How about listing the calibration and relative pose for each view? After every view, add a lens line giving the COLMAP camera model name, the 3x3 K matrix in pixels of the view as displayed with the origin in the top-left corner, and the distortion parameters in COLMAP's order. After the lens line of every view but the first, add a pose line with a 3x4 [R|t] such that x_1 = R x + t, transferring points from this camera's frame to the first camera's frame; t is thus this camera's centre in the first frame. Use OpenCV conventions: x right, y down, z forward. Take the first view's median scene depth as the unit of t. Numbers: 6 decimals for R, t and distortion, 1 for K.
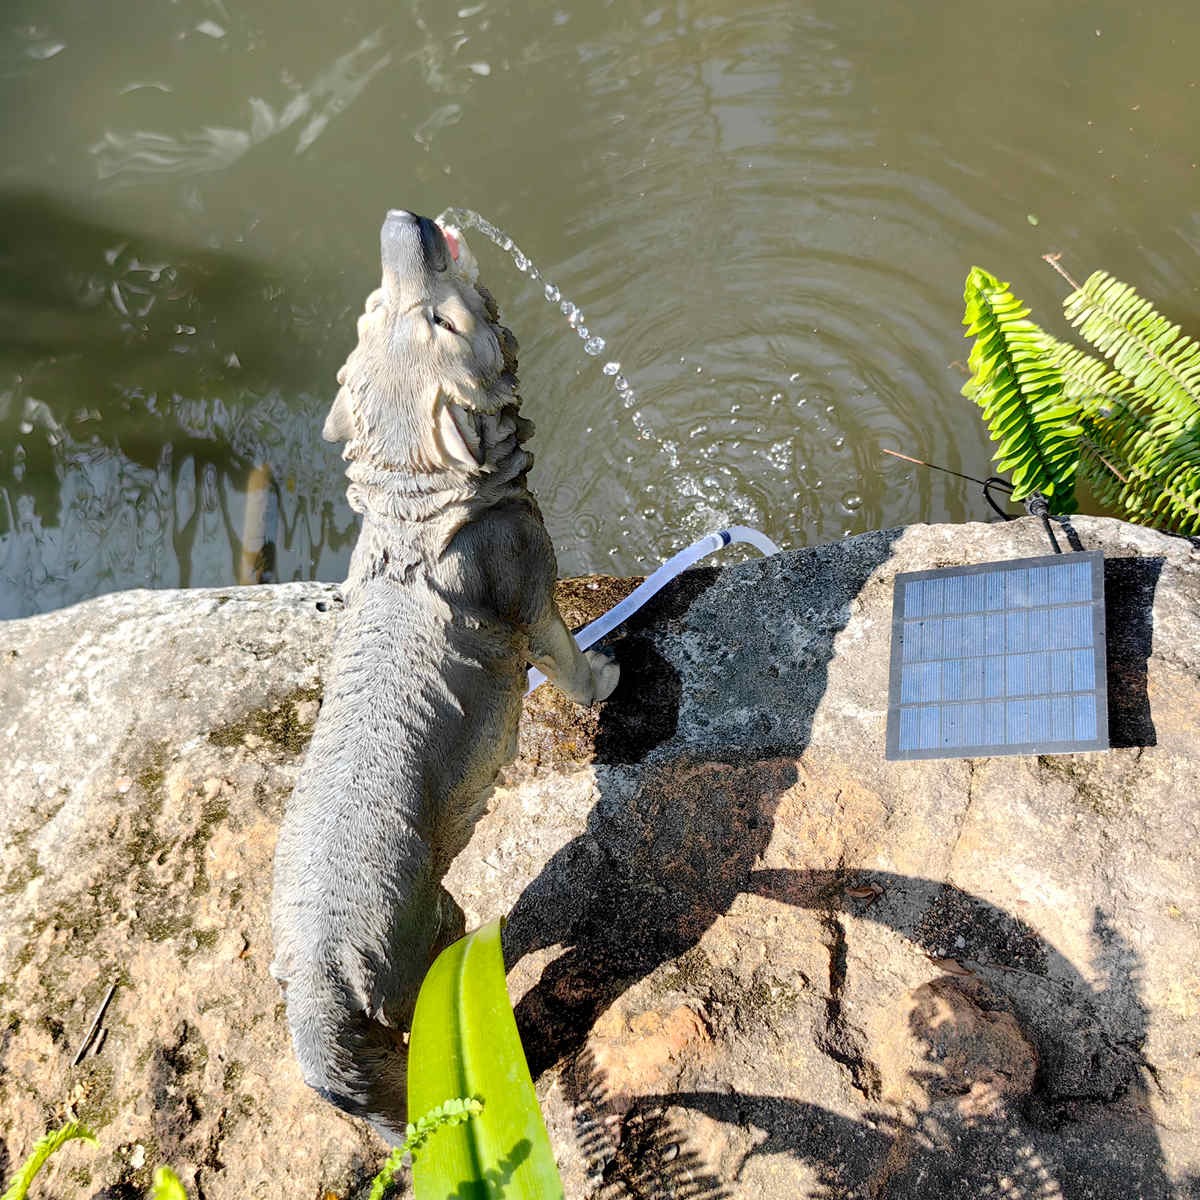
lens RADIAL K [[1331.4, 0, 643.7], [0, 1331.4, 602.4], [0, 0, 1]] dist [0.009094, 0.028454]
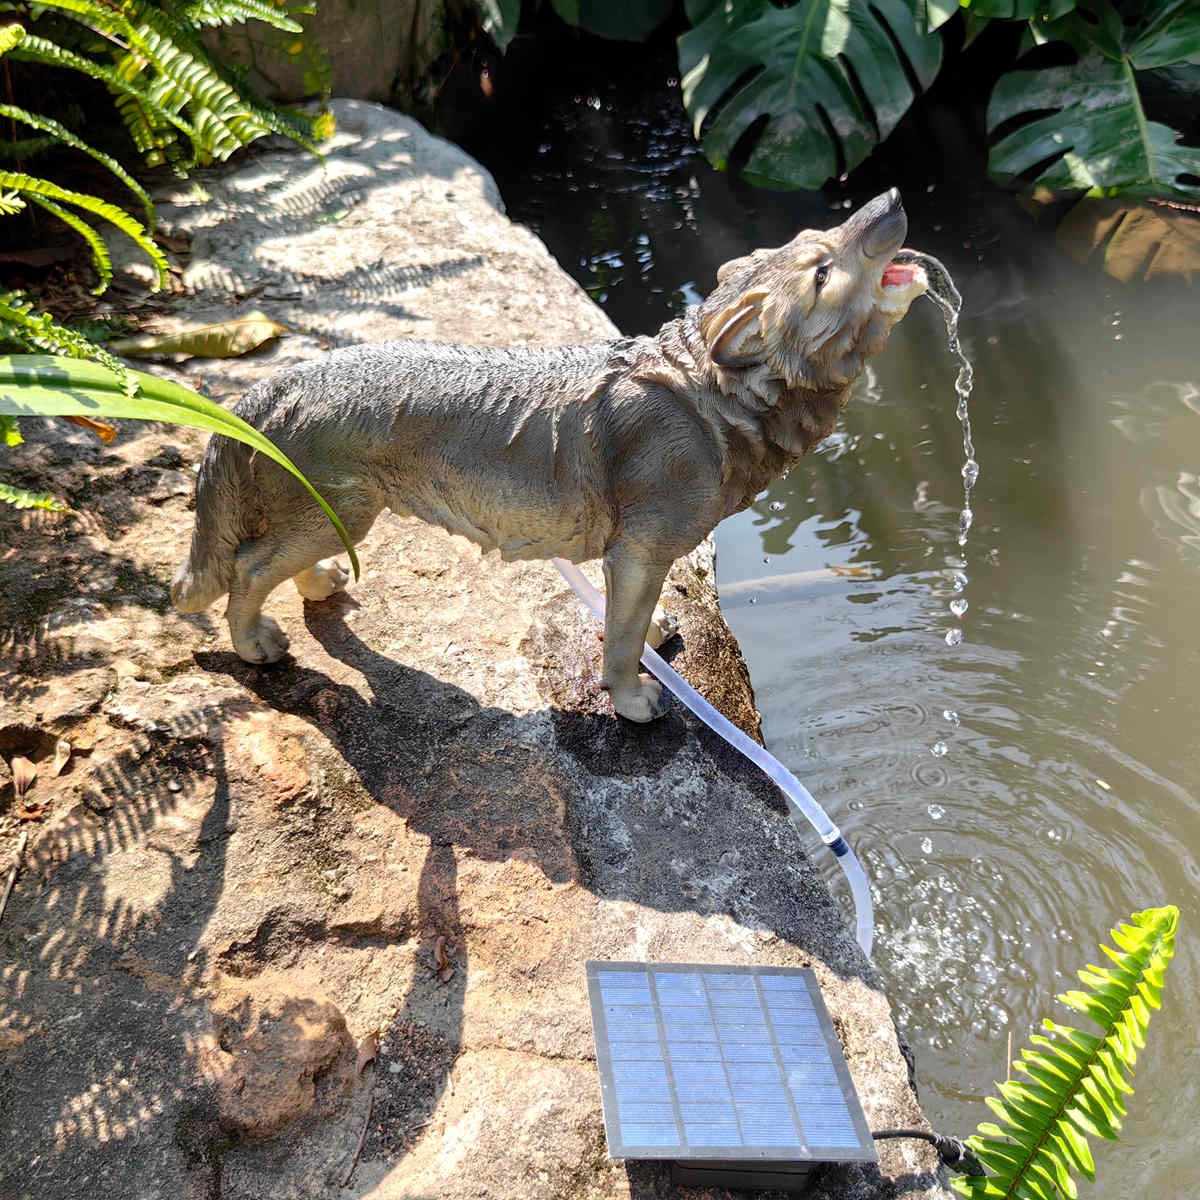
lens RADIAL K [[1312.1, 0, 592.1], [0, 1312.1, 593.0], [0, 0, 1]] dist [0.010625, 0.002995]
pose [[0.153068, 0.814168, -0.560090, 0.491749], [-0.945864, 0.284848, 0.155570, -0.097077], [0.286201, 0.505957, 0.813694, 0.160738]]
